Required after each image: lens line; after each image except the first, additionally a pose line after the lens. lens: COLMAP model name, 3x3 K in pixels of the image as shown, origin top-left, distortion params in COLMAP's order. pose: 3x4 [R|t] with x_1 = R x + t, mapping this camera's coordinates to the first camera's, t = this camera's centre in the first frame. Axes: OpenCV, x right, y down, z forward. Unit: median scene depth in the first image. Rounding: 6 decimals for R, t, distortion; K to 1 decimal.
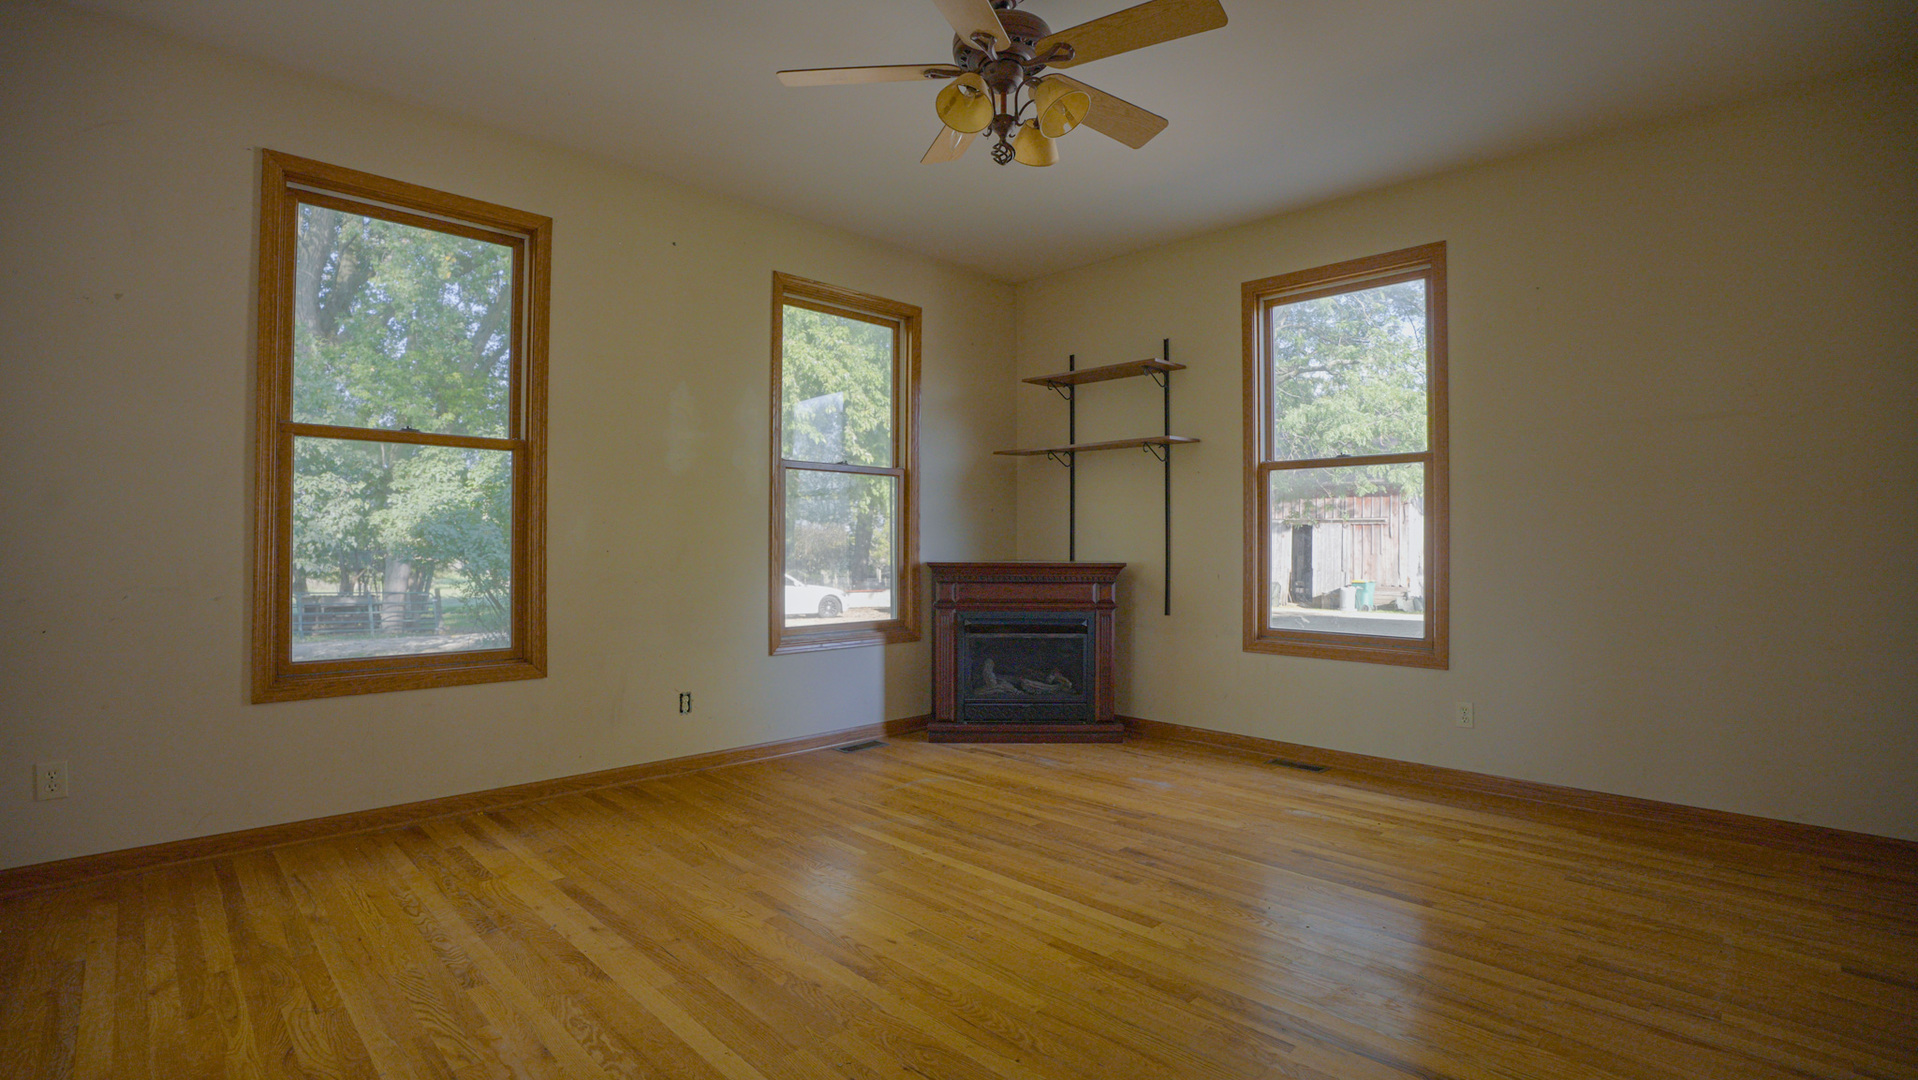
lens RADIAL K [[874.3, 0, 959.0], [0, 874.3, 540.0], [0, 0, 1]] dist [-0.061399, 0.000664]
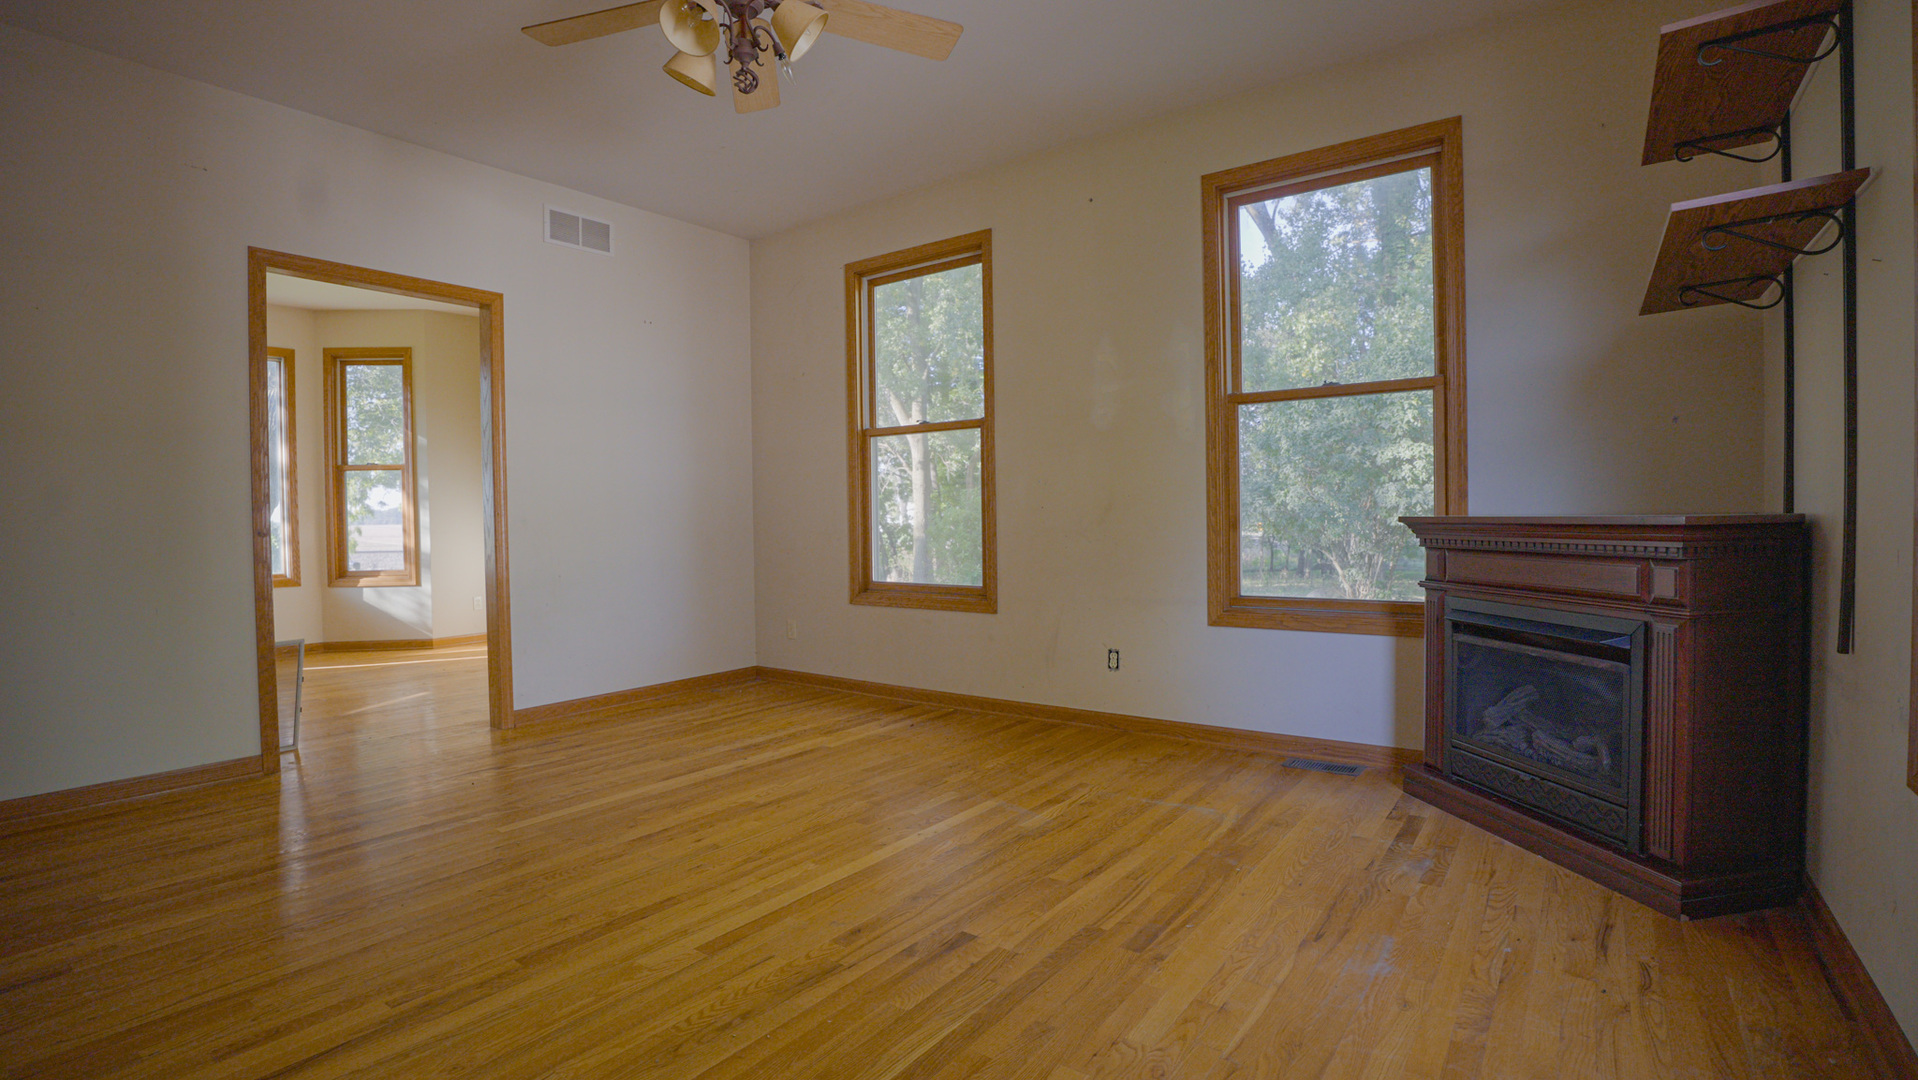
lens RADIAL K [[874.3, 0, 959.0], [0, 874.3, 540.0], [0, 0, 1]] dist [-0.061399, 0.000664]
pose [[0.161244, 0.023999, -0.986623, 0.754115], [0.023431, 0.999329, 0.028137, 0.022168], [0.986636, -0.027654, 0.160573, 0.784381]]
